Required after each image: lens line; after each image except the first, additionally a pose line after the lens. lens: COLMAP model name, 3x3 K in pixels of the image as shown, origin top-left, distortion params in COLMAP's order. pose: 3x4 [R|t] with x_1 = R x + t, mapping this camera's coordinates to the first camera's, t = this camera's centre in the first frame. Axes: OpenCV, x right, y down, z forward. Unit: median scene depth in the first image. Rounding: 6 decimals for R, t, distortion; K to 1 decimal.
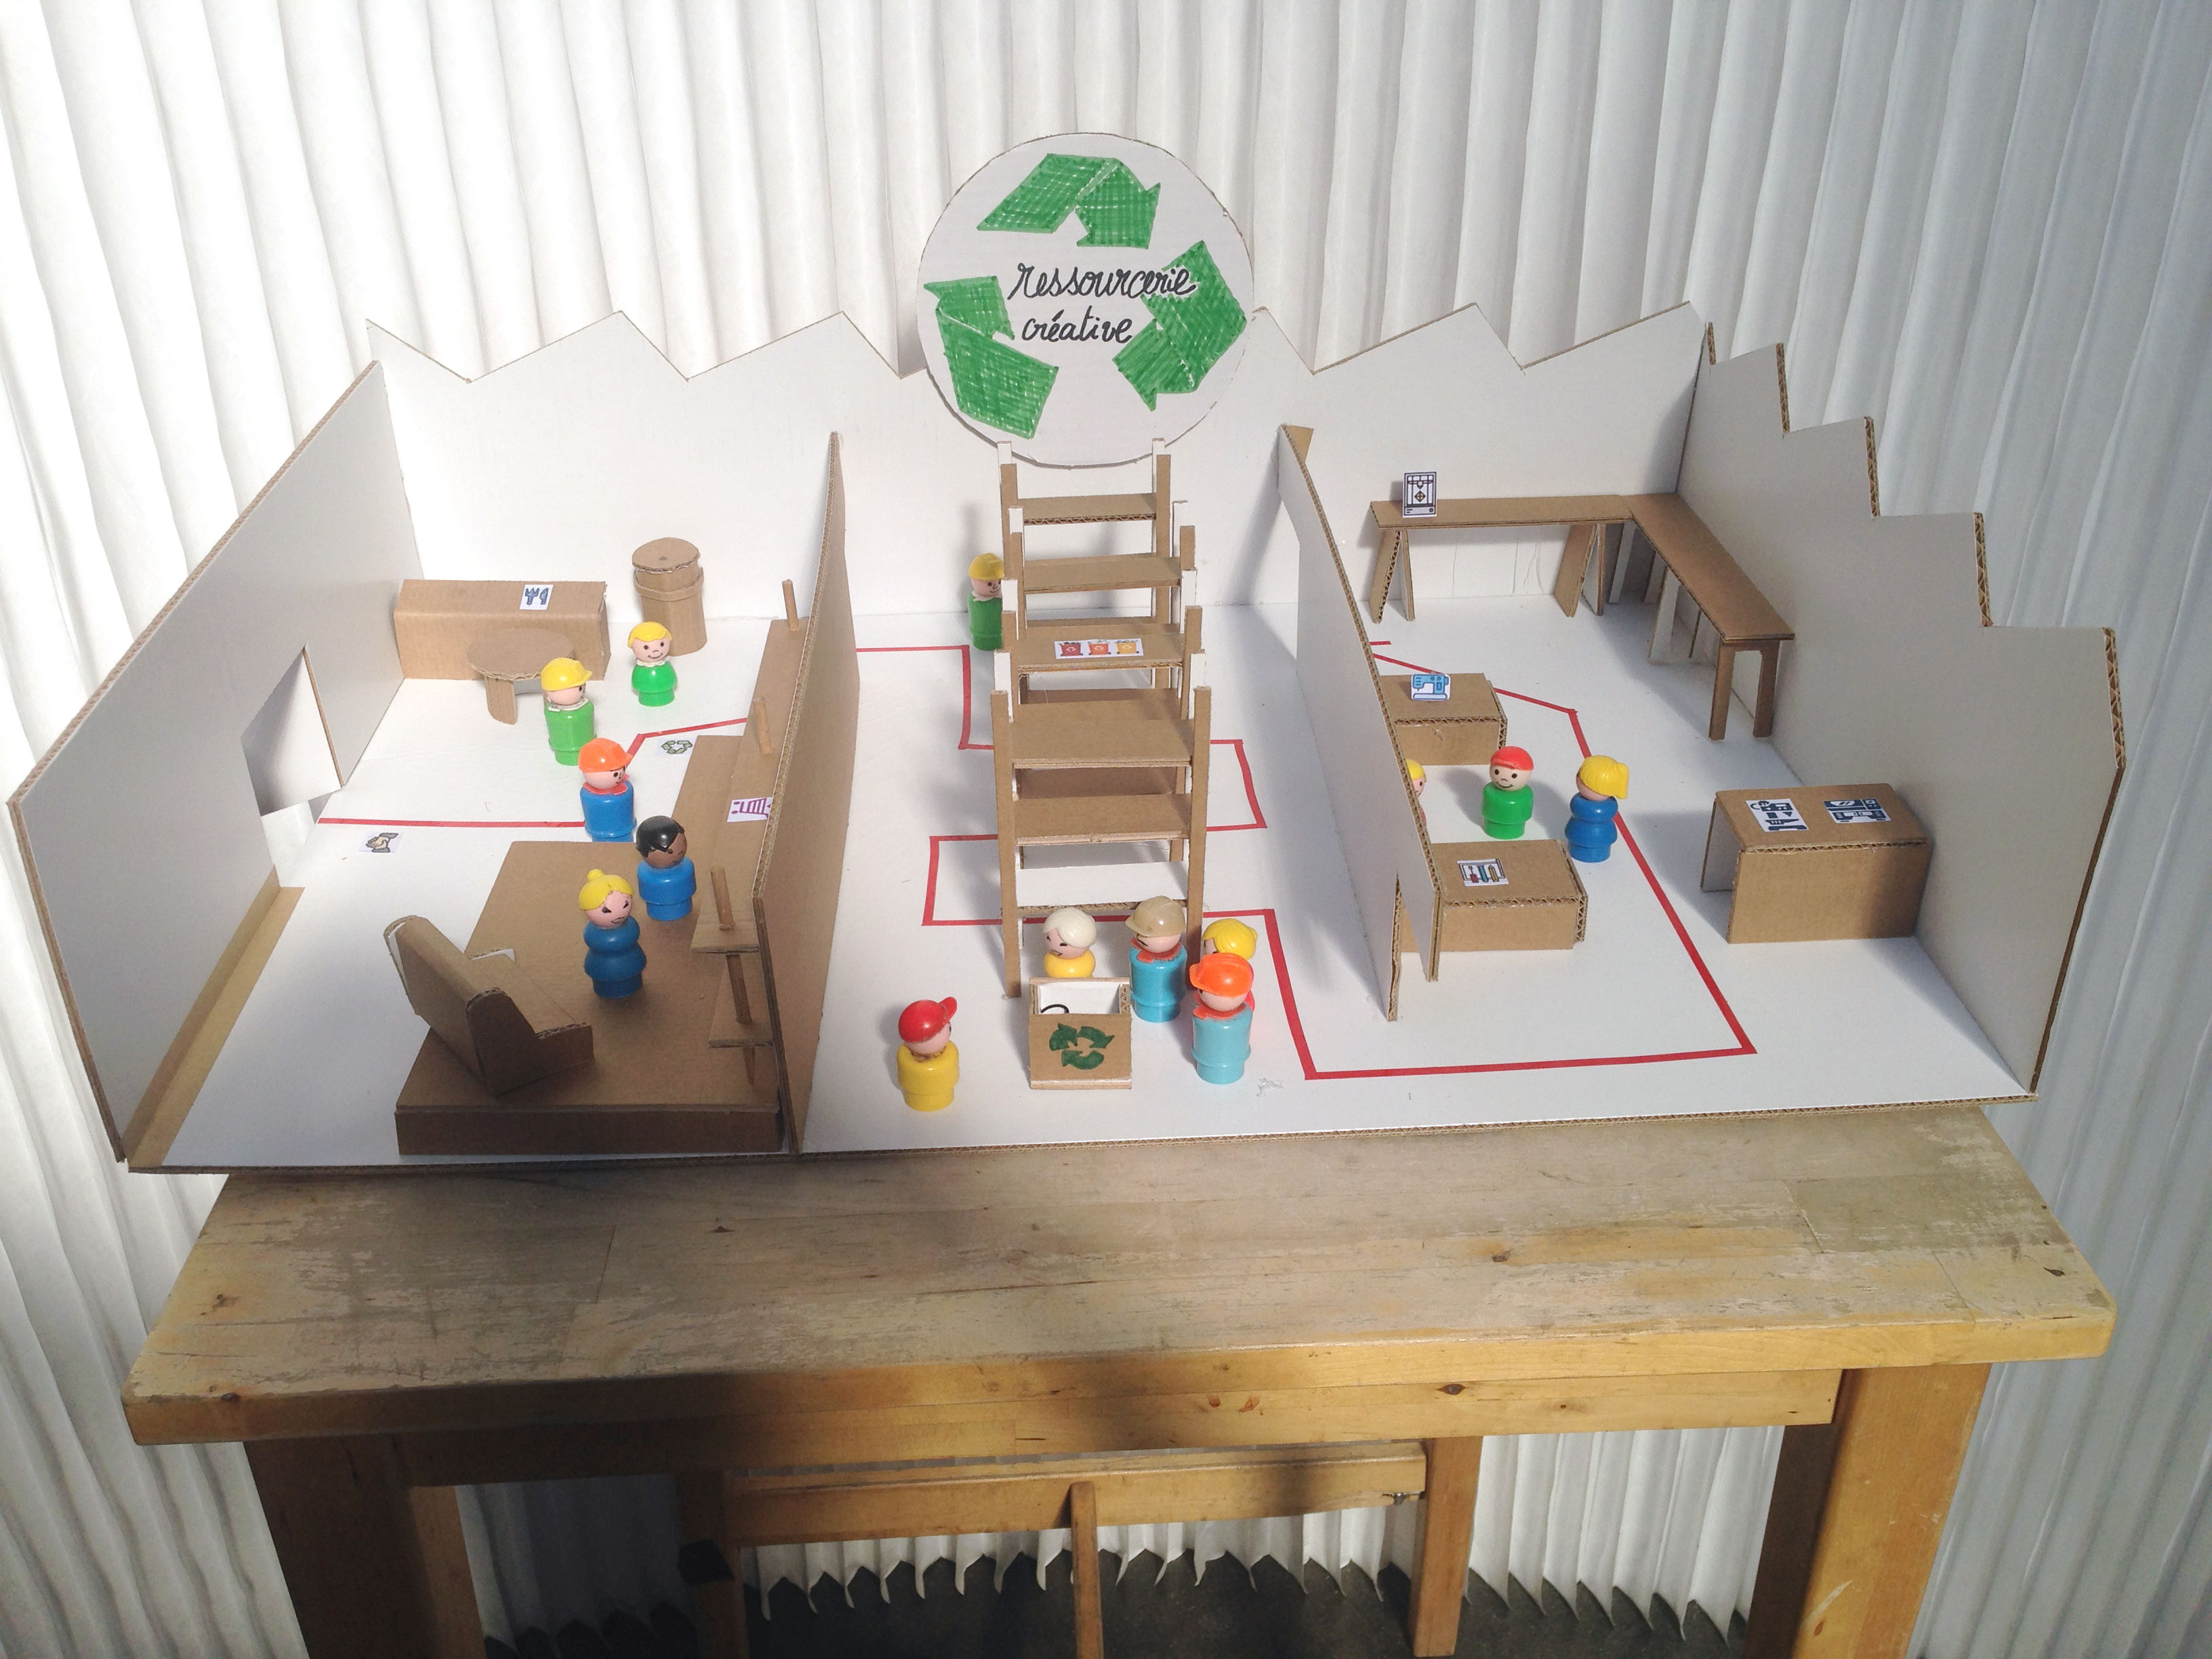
lens RADIAL K [[1987.9, 0, 1103.4], [0, 1987.9, 831.0], [0, 0, 1]] dist [0.044151, 0.006033]
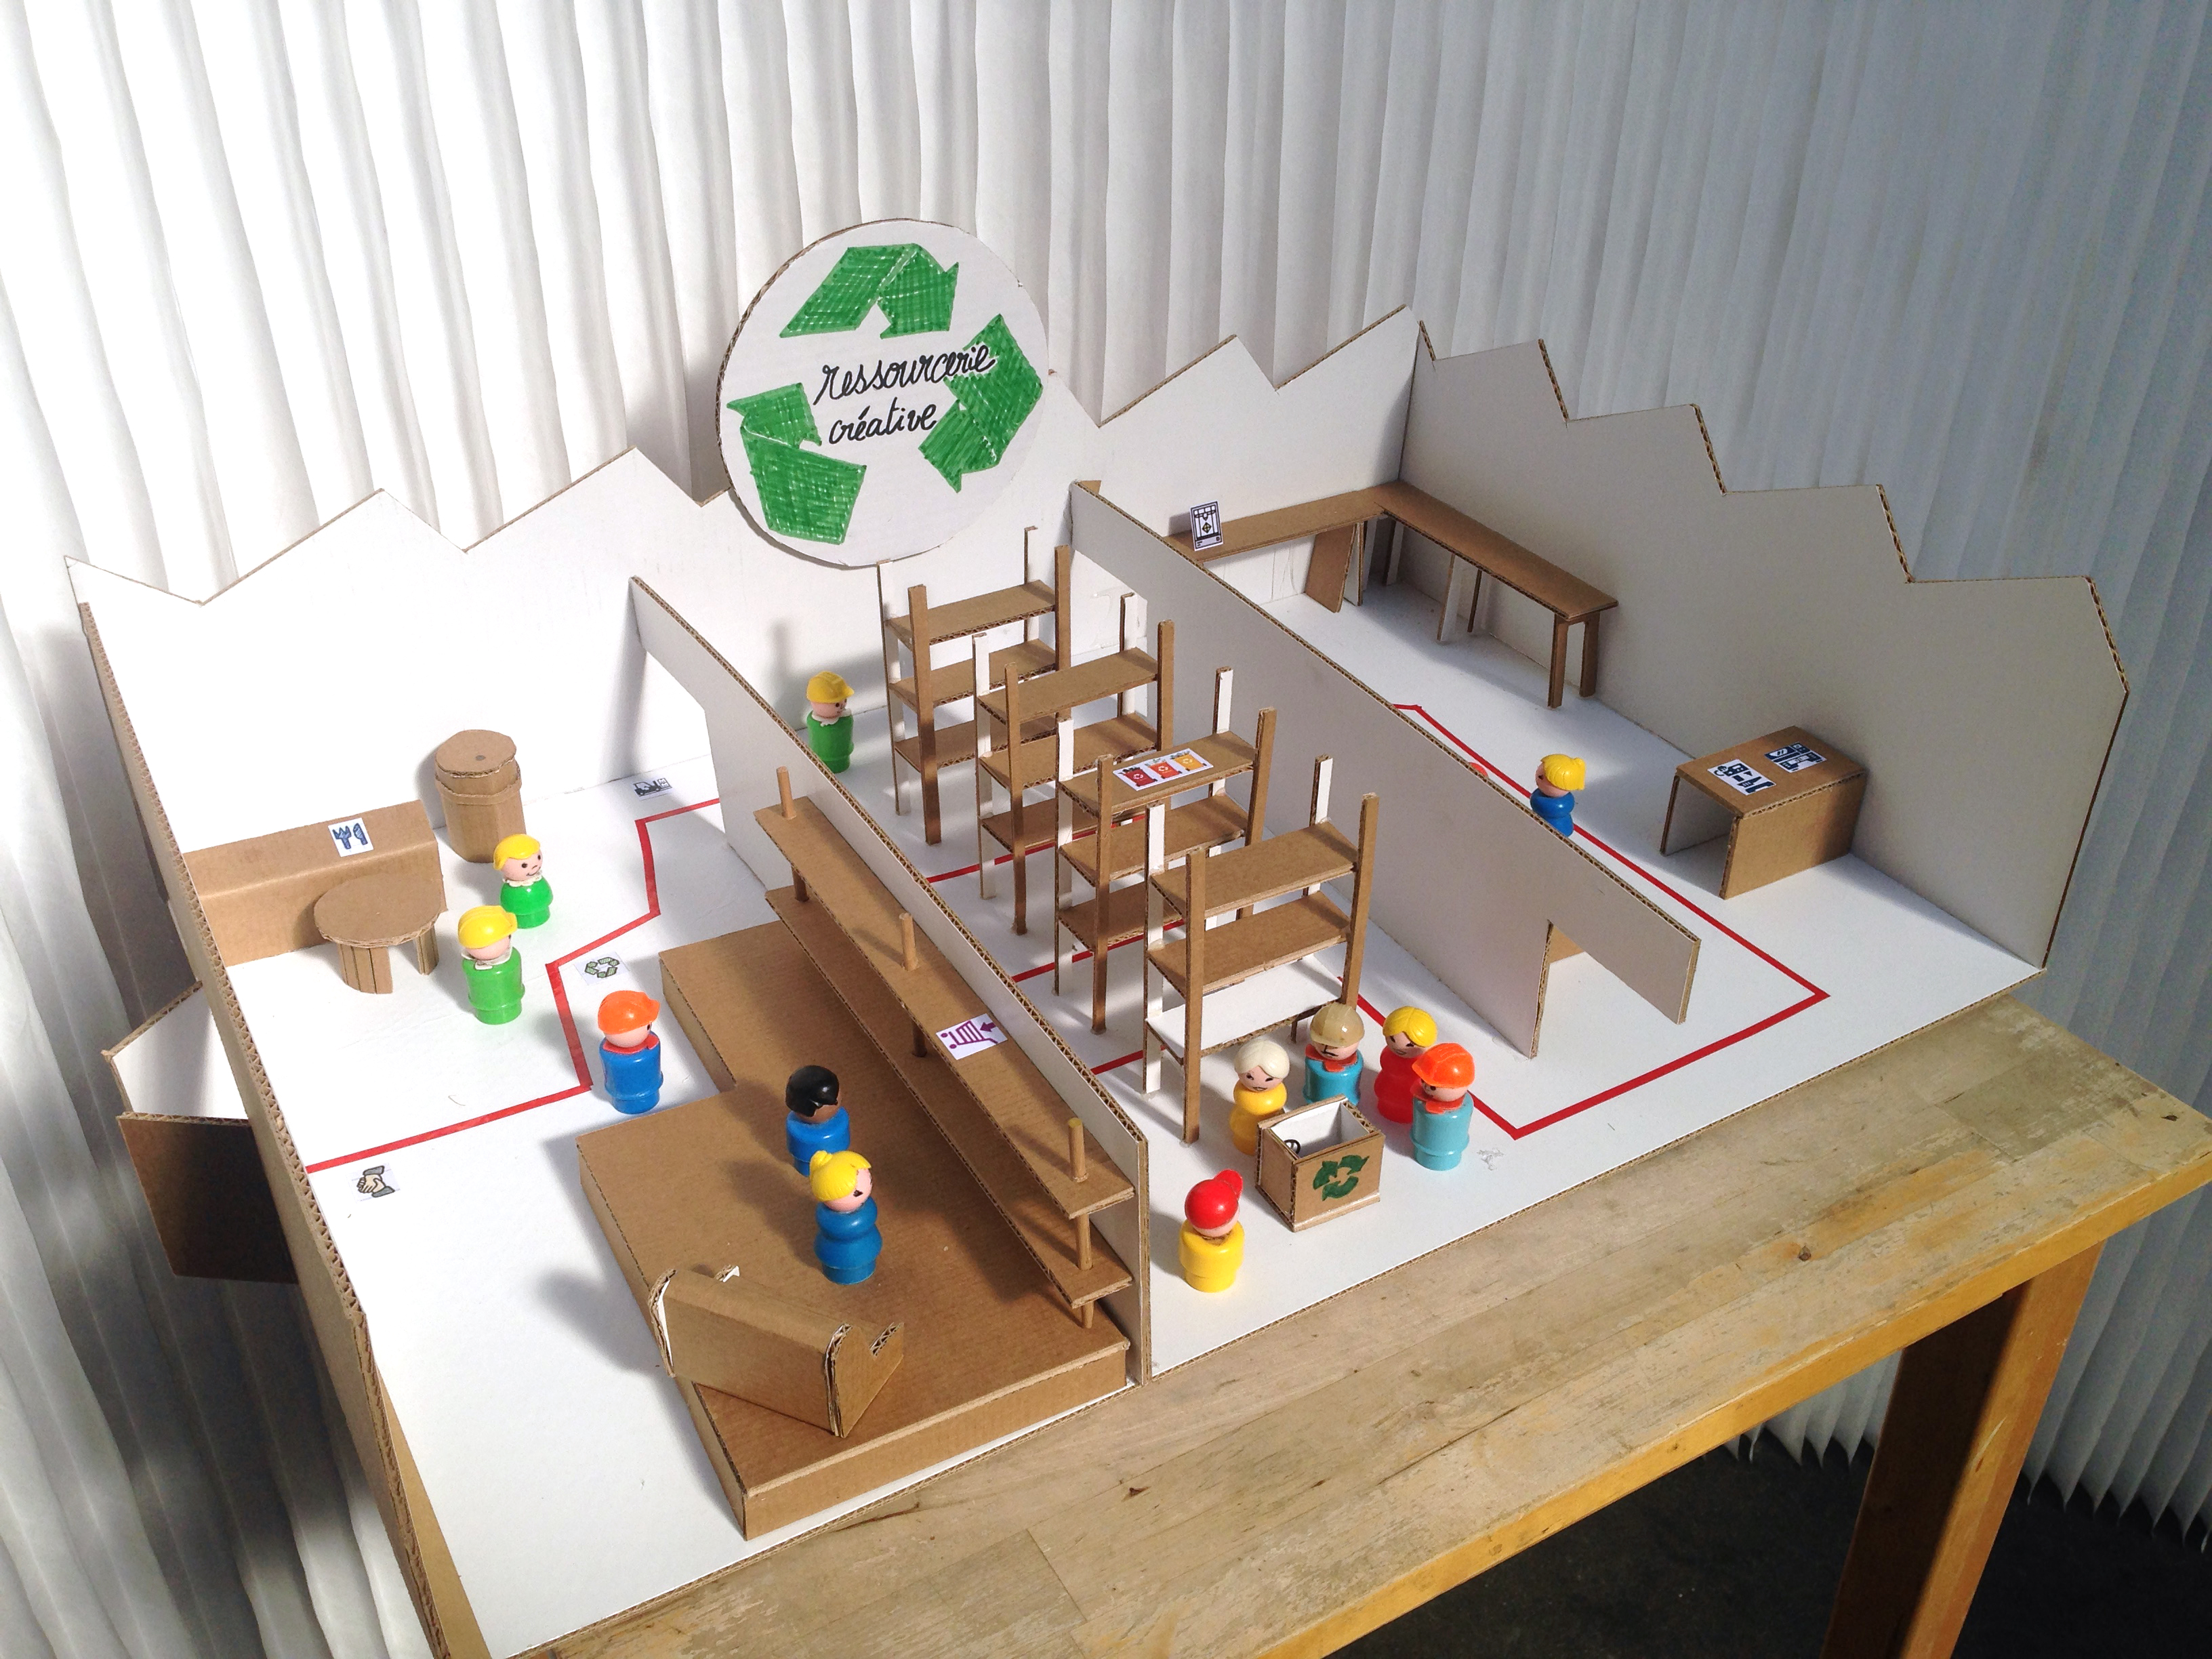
lens RADIAL K [[1987.9, 0, 1104.5], [0, 1987.9, 826.0], [0, 0, 1]] dist [0.044151, 0.006033]
pose [[0.892615, -0.238923, 0.382300, -0.328742], [0.224297, 0.970970, 0.083120, -0.123256], [-0.391061, 0.011554, 0.920292, 0.096233]]
